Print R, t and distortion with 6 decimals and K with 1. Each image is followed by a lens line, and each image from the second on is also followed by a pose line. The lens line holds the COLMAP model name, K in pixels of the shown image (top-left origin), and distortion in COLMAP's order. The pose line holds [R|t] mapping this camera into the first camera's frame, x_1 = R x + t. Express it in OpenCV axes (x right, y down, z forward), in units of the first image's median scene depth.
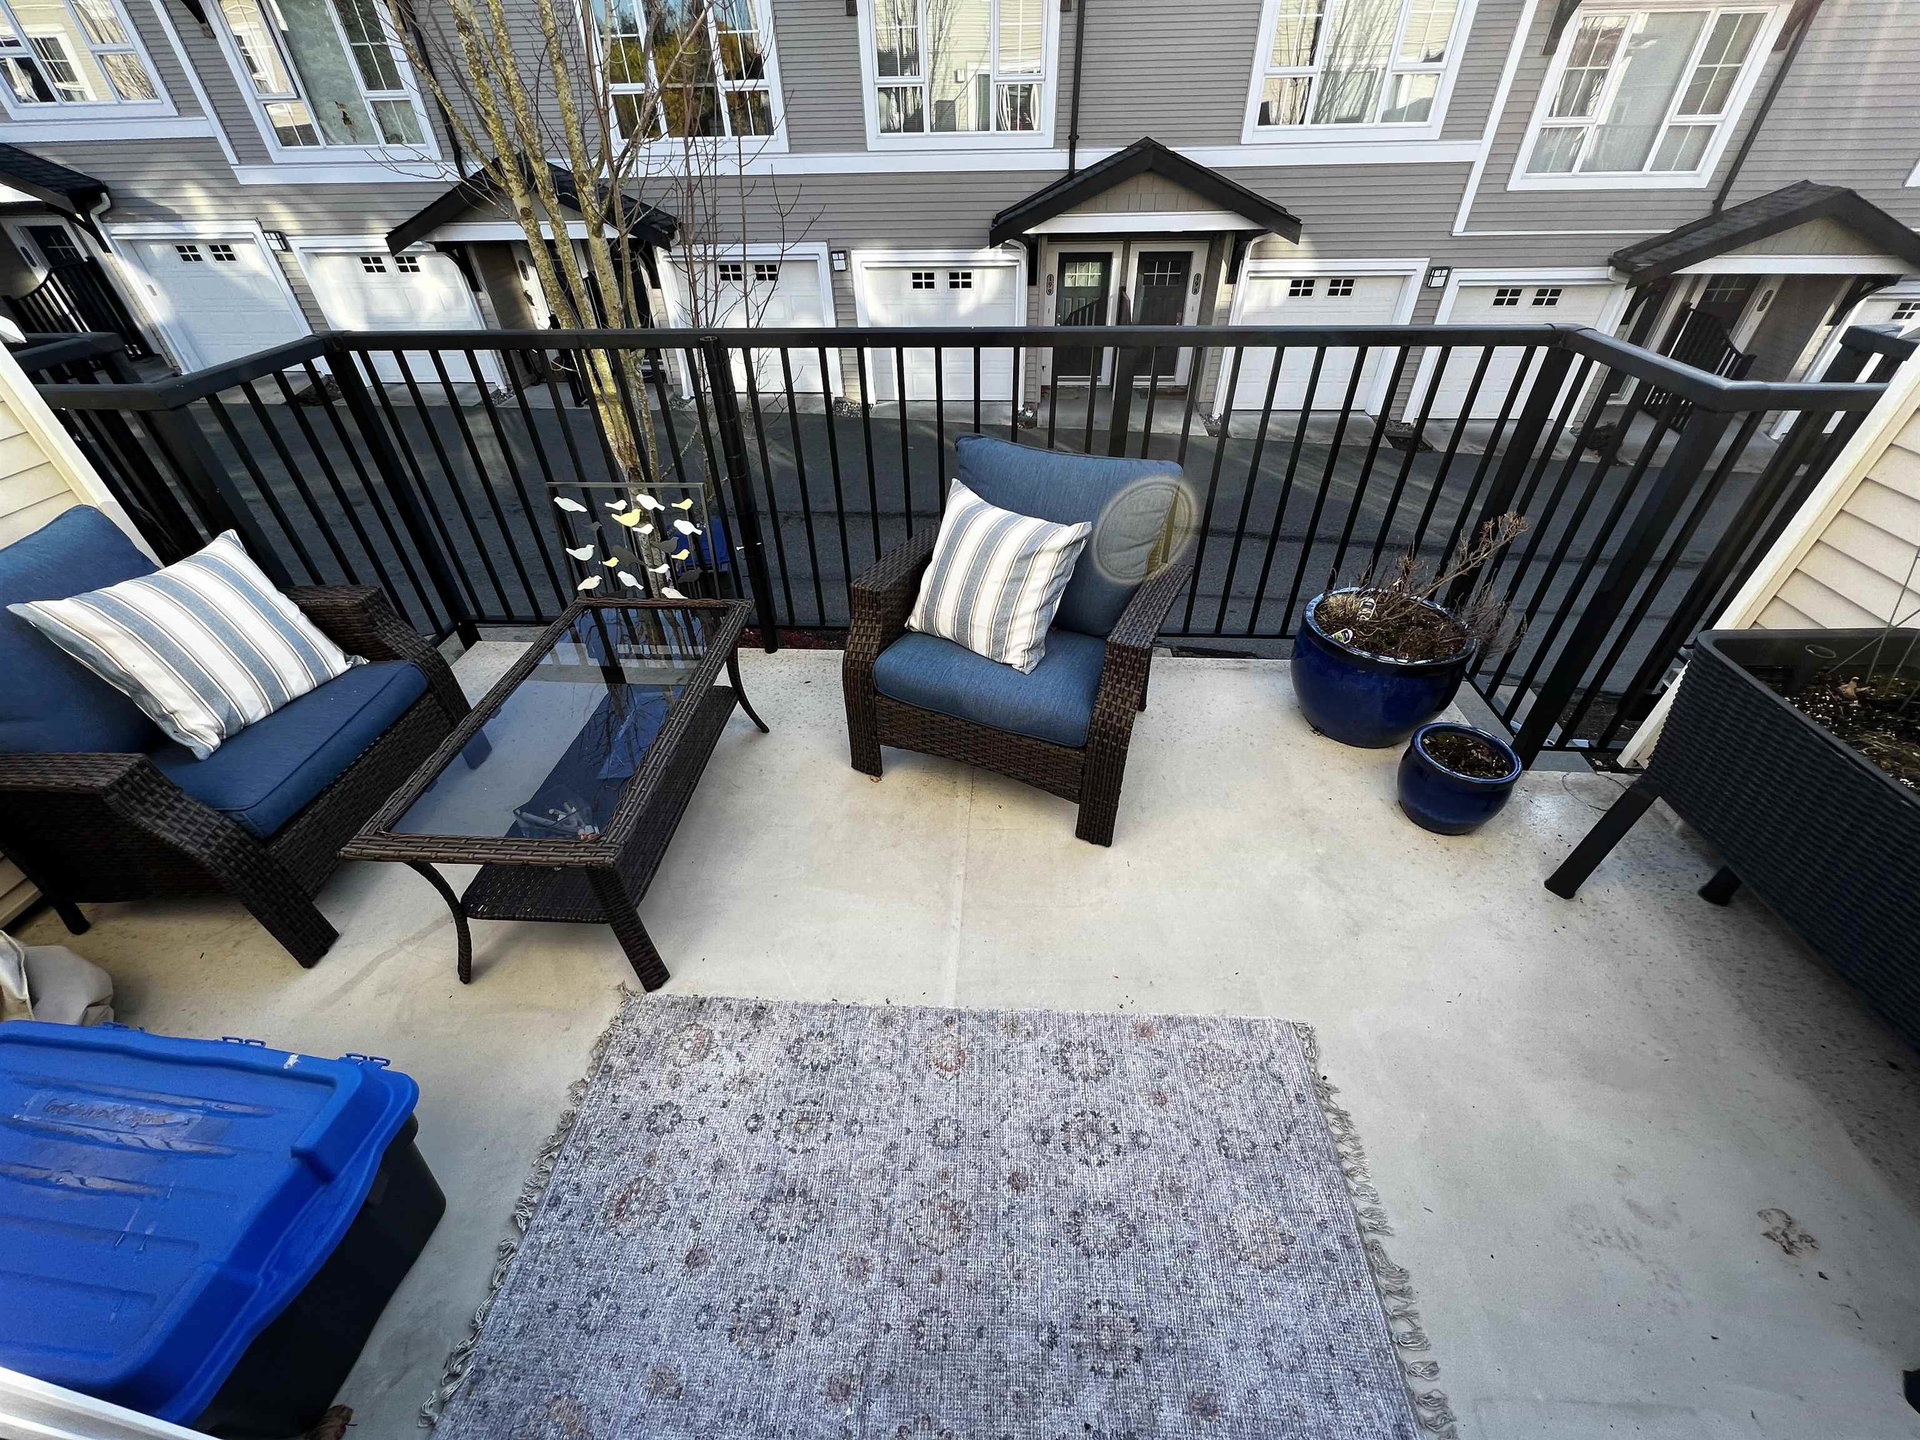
lens RADIAL K [[769.8, 0, 960.5], [0, 769.8, 718.3], [0, 0, 1]] dist [-0.002819, 0.001014]
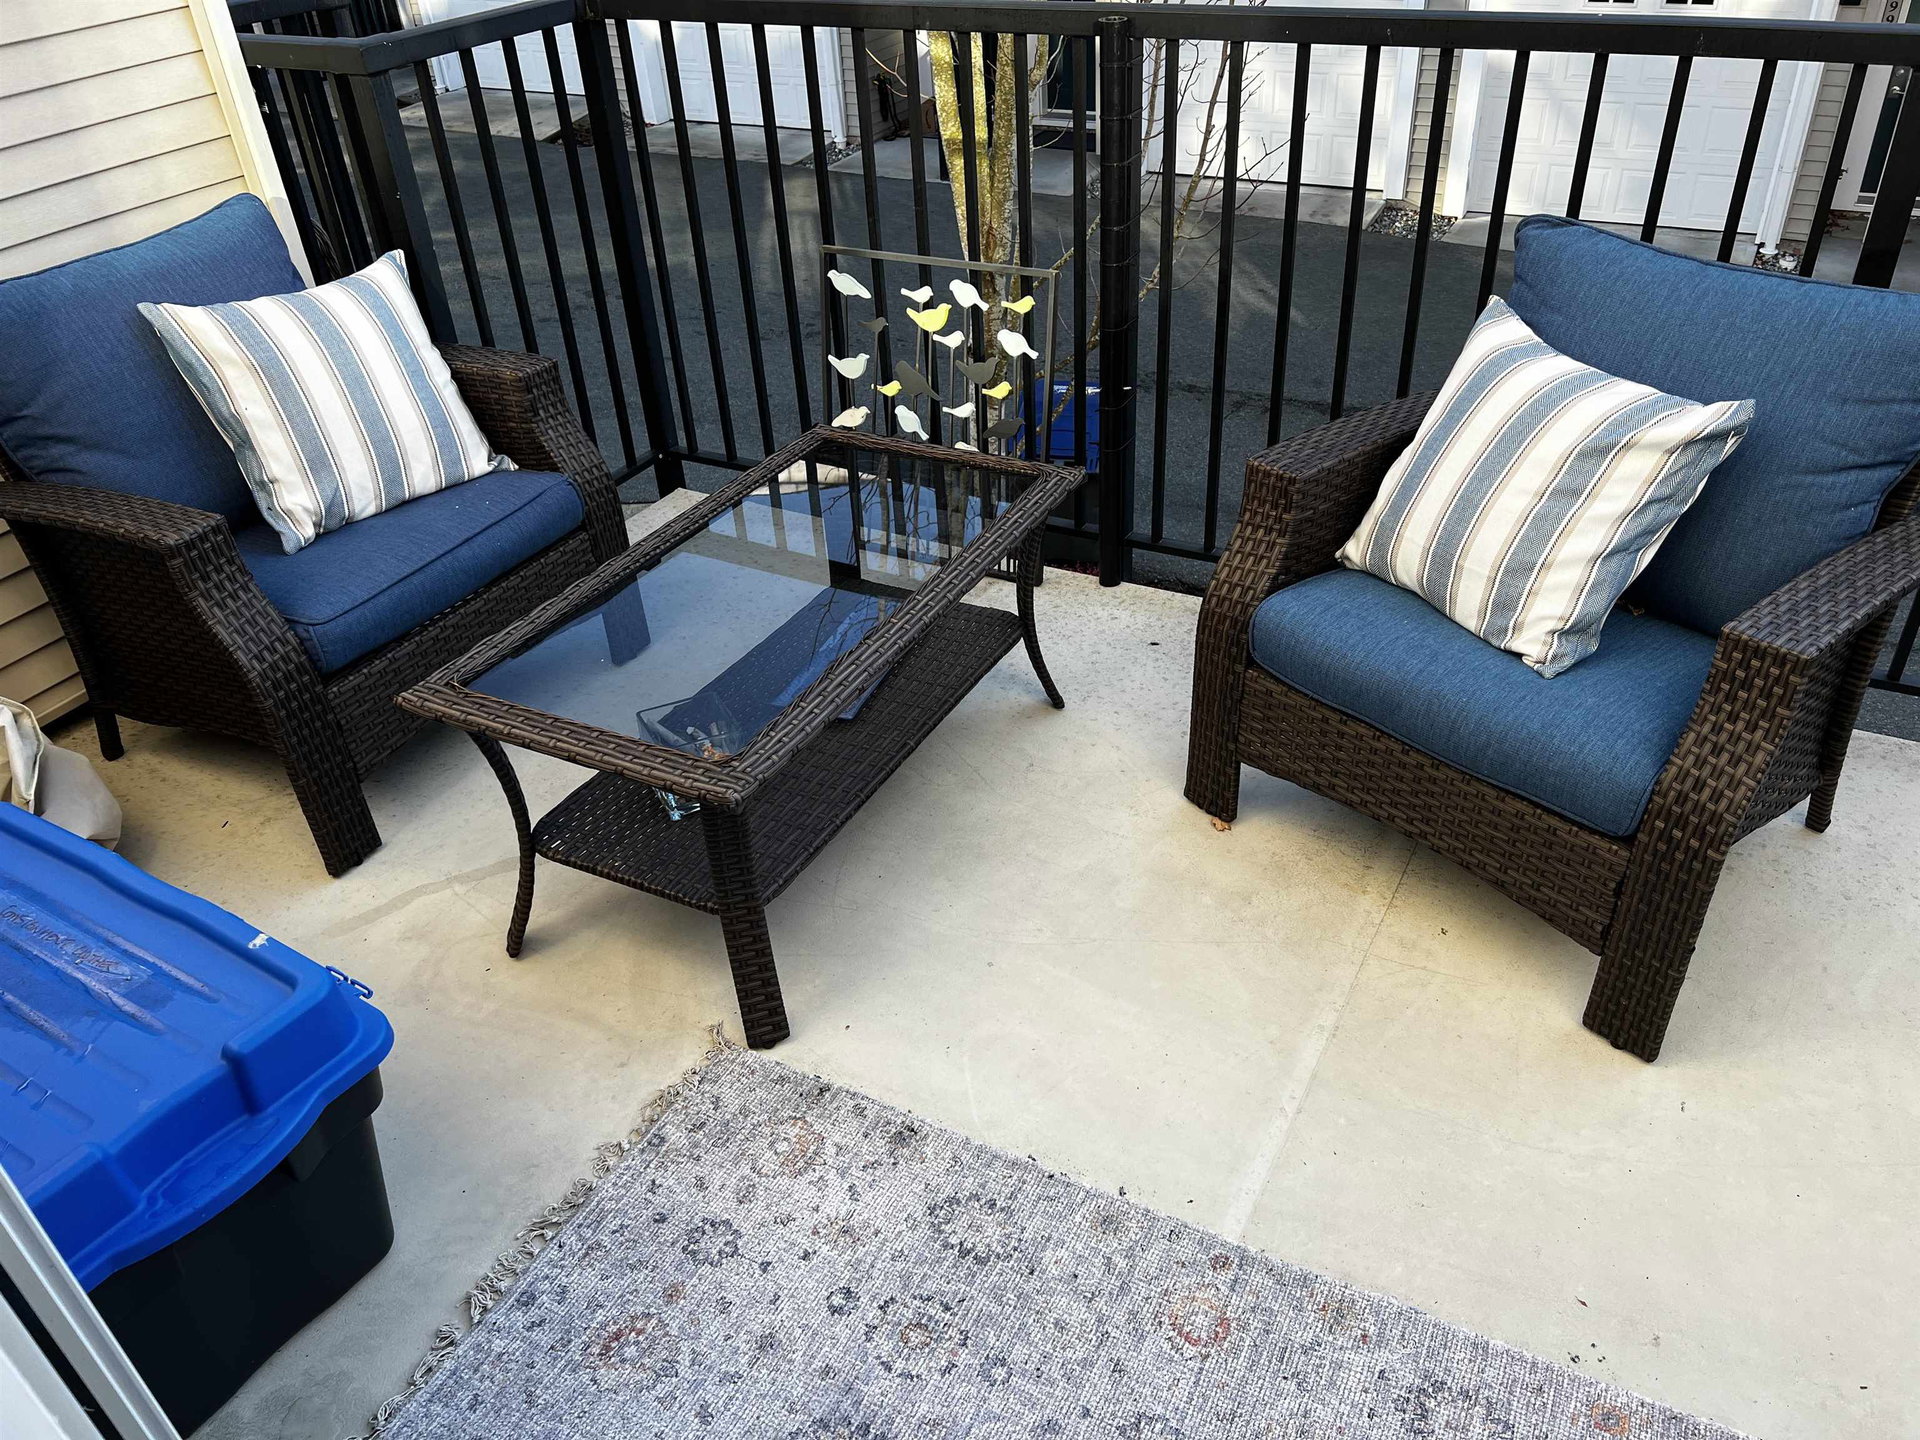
lens RADIAL K [[1439.2, 0, 968.6], [0, 1439.2, 717.6], [0, 0, 1]] dist [0.042126, -0.039987]
pose [[0.910318, 0.210328, -0.356486, 0.088216], [-0.228240, 0.973569, -0.008421, 0.065299], [0.345293, 0.089030, 0.934263, -0.019617]]
